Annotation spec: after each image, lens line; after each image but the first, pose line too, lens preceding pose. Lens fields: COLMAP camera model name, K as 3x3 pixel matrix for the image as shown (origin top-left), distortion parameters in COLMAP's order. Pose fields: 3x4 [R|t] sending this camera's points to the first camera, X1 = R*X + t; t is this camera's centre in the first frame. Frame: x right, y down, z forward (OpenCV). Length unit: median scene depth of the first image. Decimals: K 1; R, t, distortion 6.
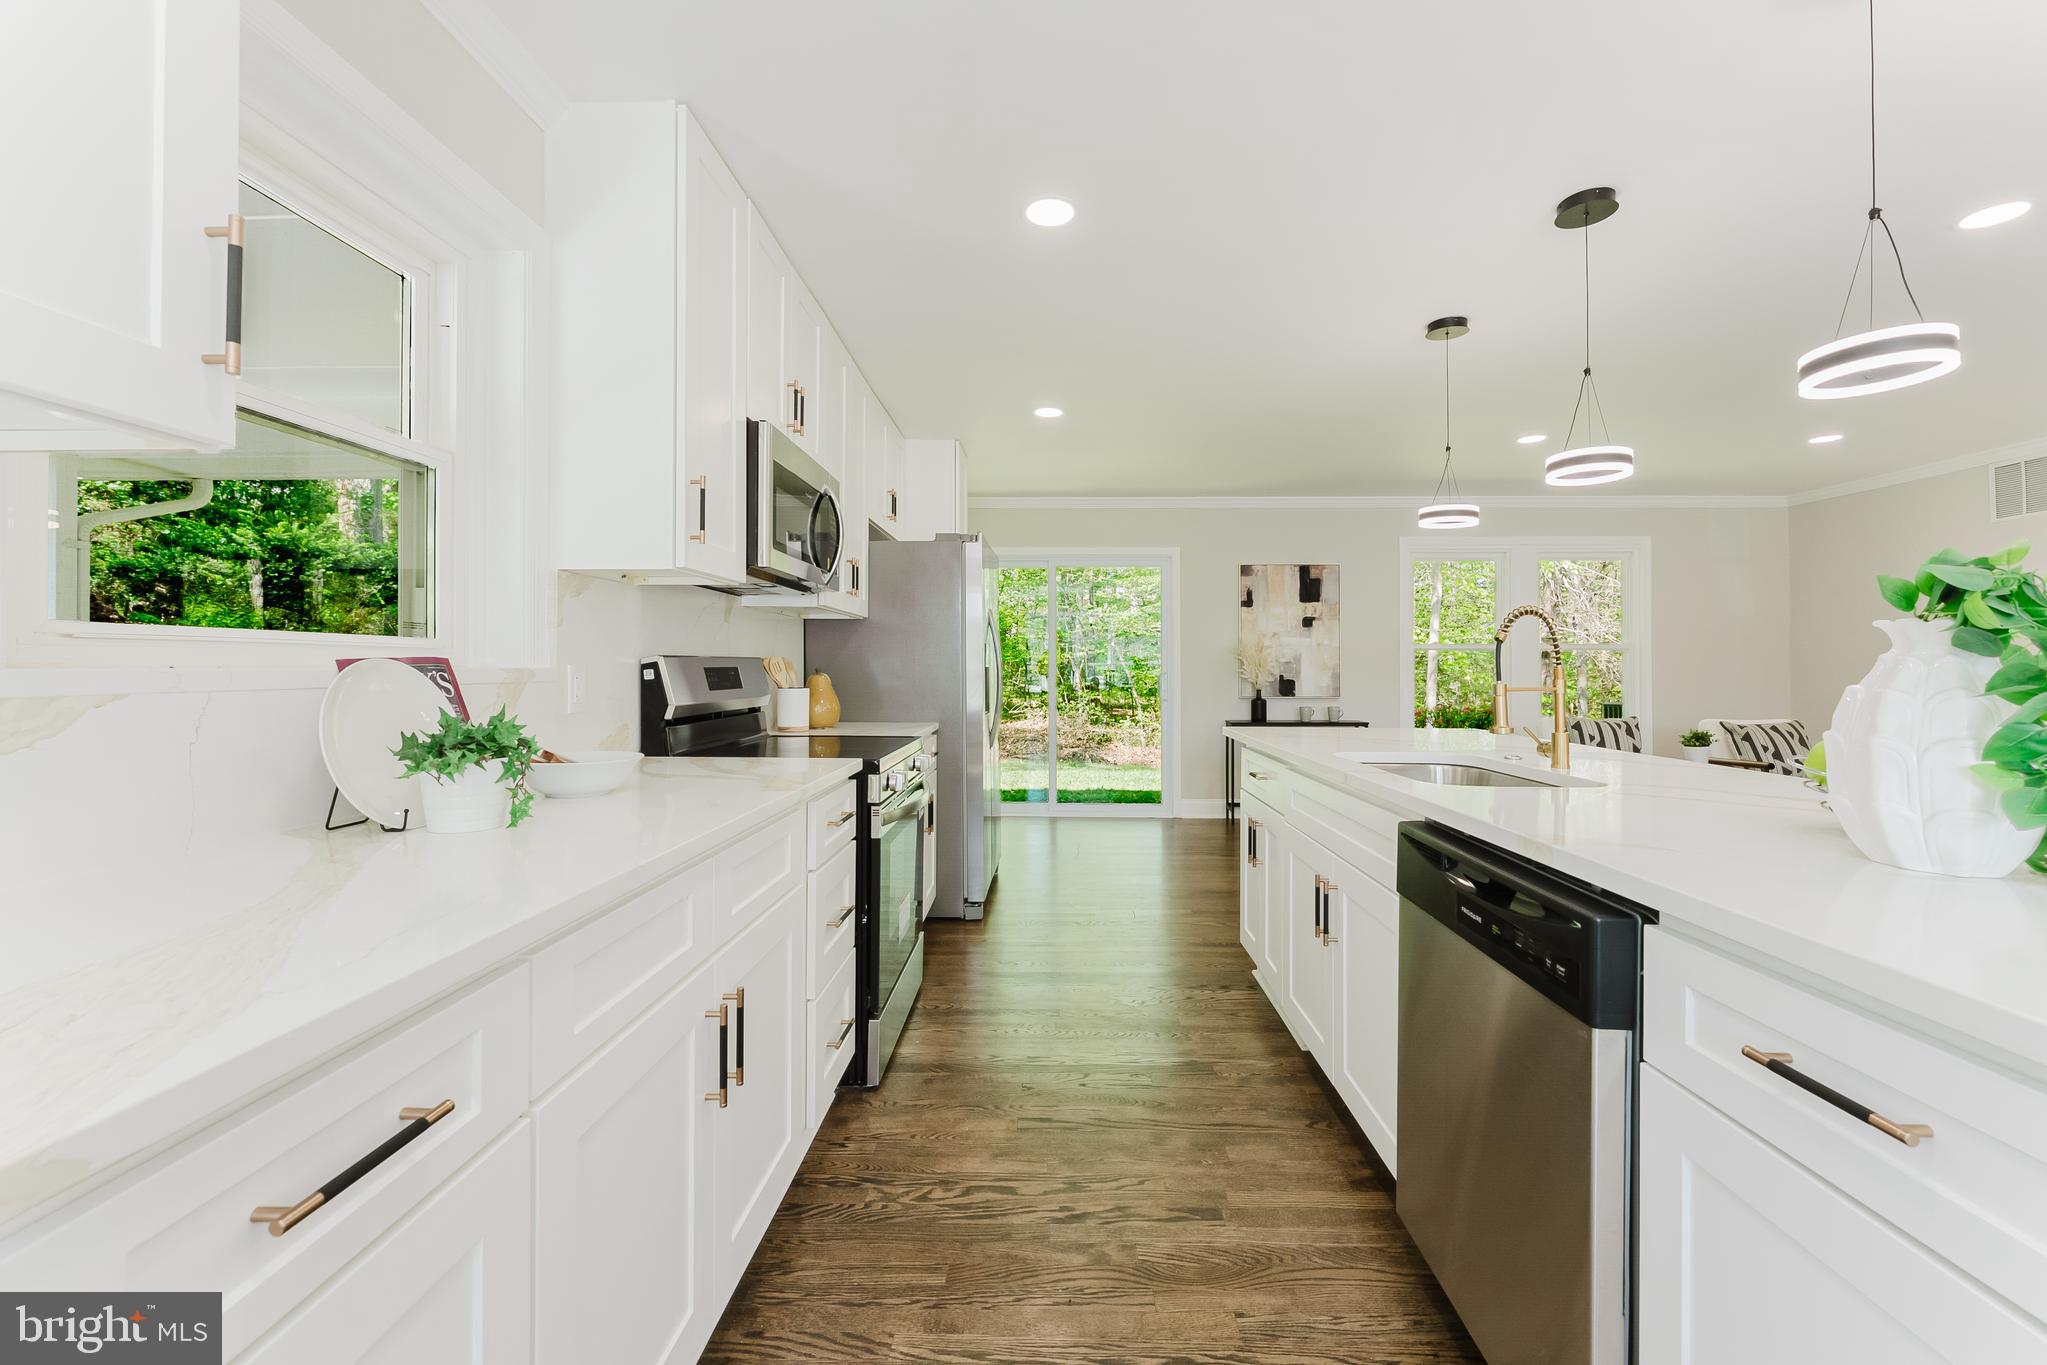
lens RADIAL K [[824.5, 0, 1043.6], [0, 824.5, 660.8], [0, 0, 1]] dist [-0.000194, -0.000006]
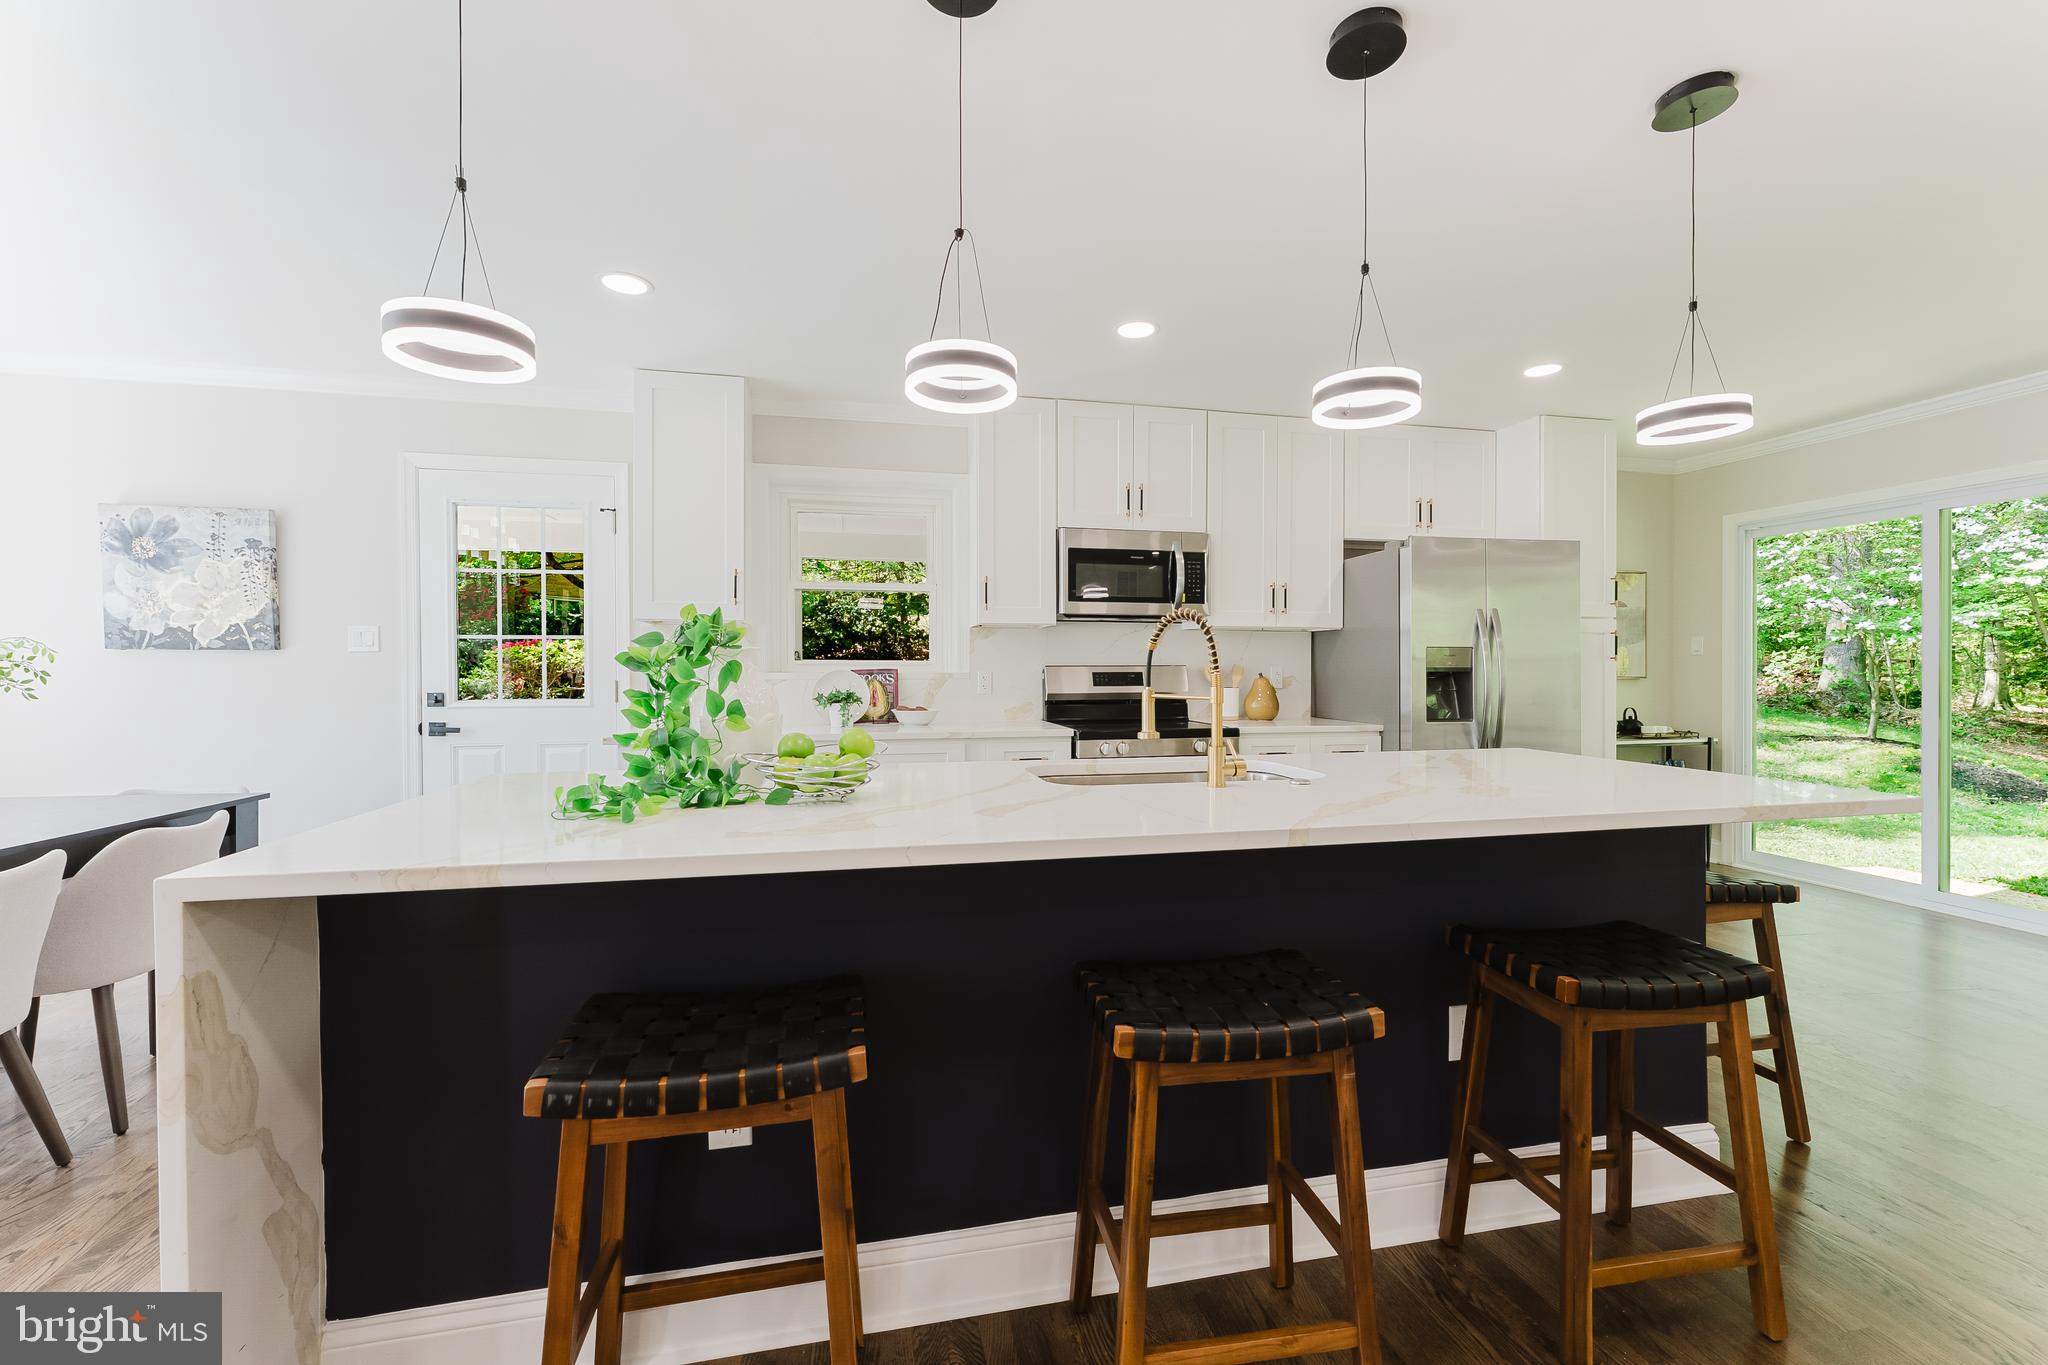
lens RADIAL K [[824.9, 0, 1026.9], [0, 824.9, 676.5], [0, 0, 1]] dist [-0.000194, -0.000006]
pose [[0.230599, 0.006498, -0.973027, 0.821818], [0.008204, 0.999929, 0.008621, 0.001456], [0.973014, -0.009971, 0.230529, 0.332201]]
